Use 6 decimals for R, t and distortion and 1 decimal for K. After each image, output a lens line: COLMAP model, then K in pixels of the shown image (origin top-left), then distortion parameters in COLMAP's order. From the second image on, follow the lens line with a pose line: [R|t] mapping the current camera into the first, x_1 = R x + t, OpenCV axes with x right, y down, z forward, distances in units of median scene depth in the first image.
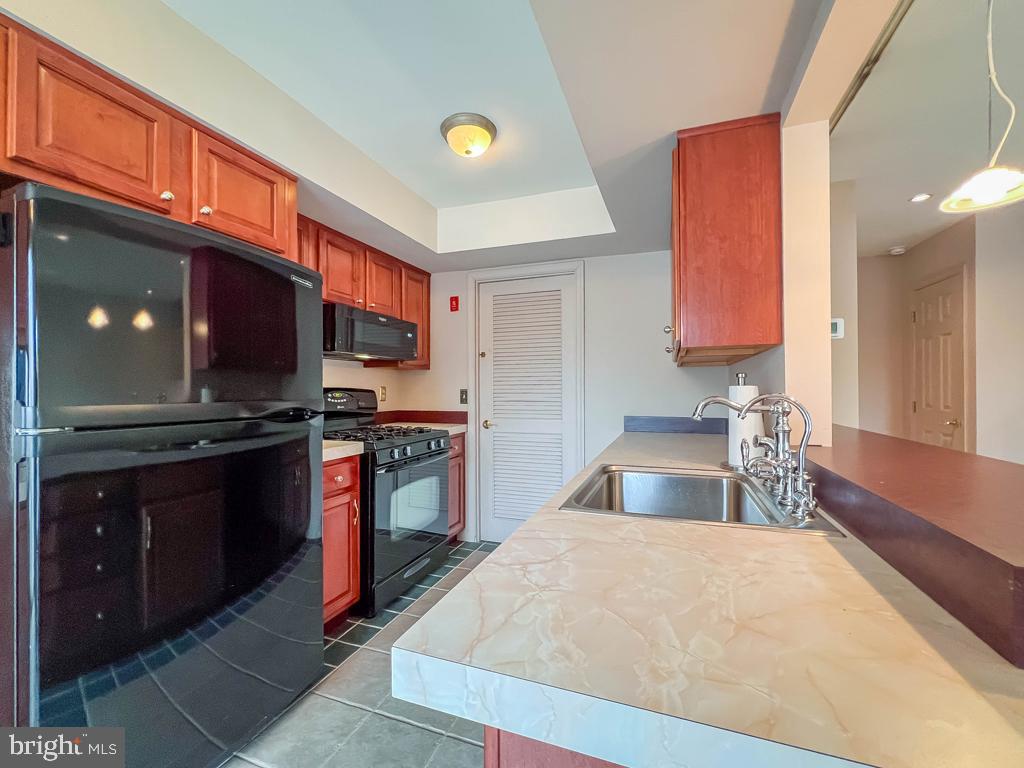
lens RADIAL K [[415.8, 0, 512.0], [0, 415.8, 384.0], [0, 0, 1]] dist [-0.001043, -0.000079]
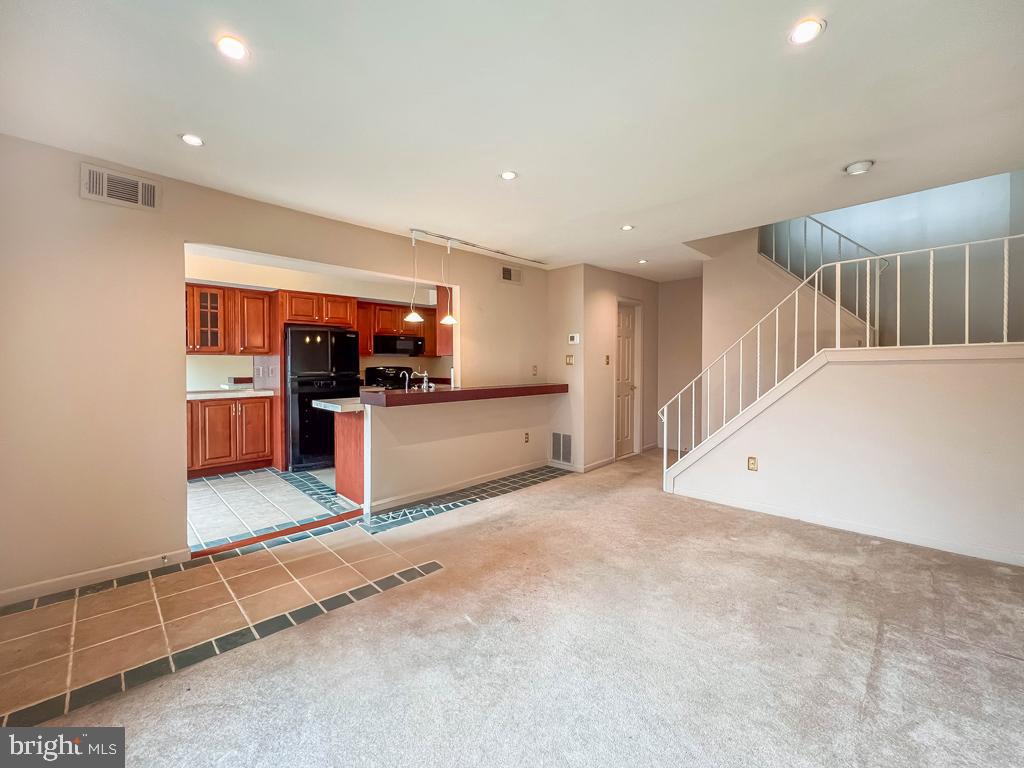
lens RADIAL K [[426.3, 0, 505.6], [0, 426.3, 367.0], [0, 0, 1]] dist [0.000675, -0.000007]
pose [[0.902167, 0.005481, -0.431352, 1.672527], [0.003680, 0.999785, 0.020400, -0.051167], [0.431371, -0.019992, 0.901953, -1.238052]]
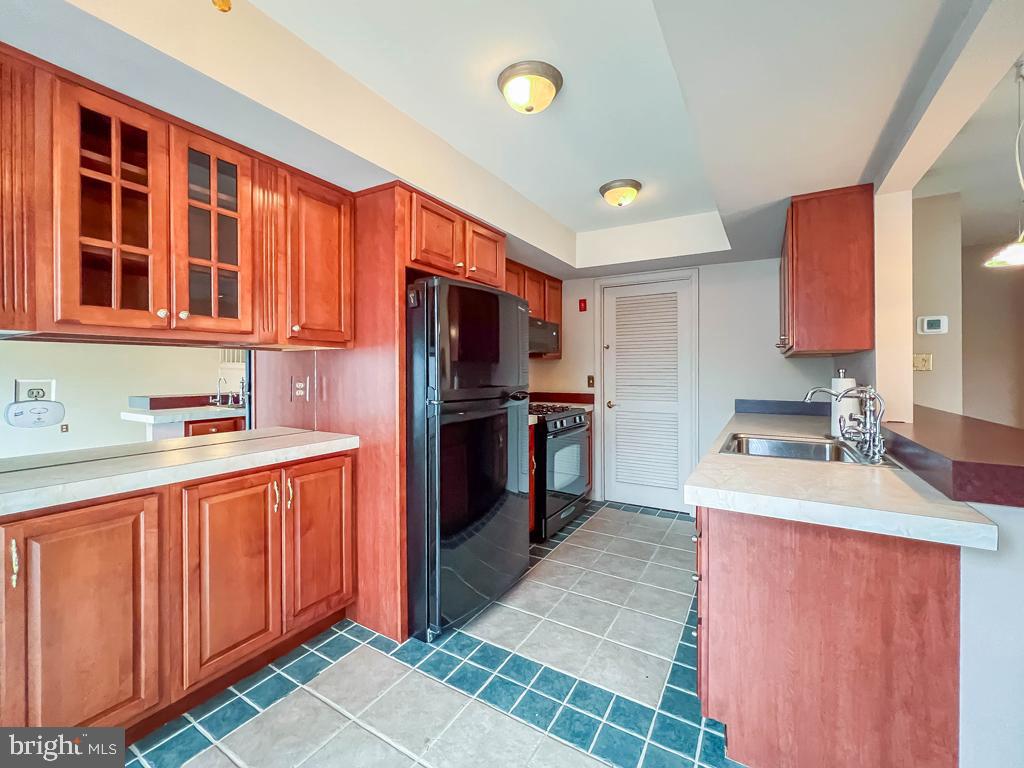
lens RADIAL K [[427.4, 0, 509.3], [0, 427.4, 367.4], [0, 0, 1]] dist [0.000175, -0.000143]
pose [[0.984686, 0.000553, -0.174337, -0.225849], [0.000673, 0.999975, 0.006970, -0.033502], [0.174337, -0.006981, 0.984661, -0.462918]]
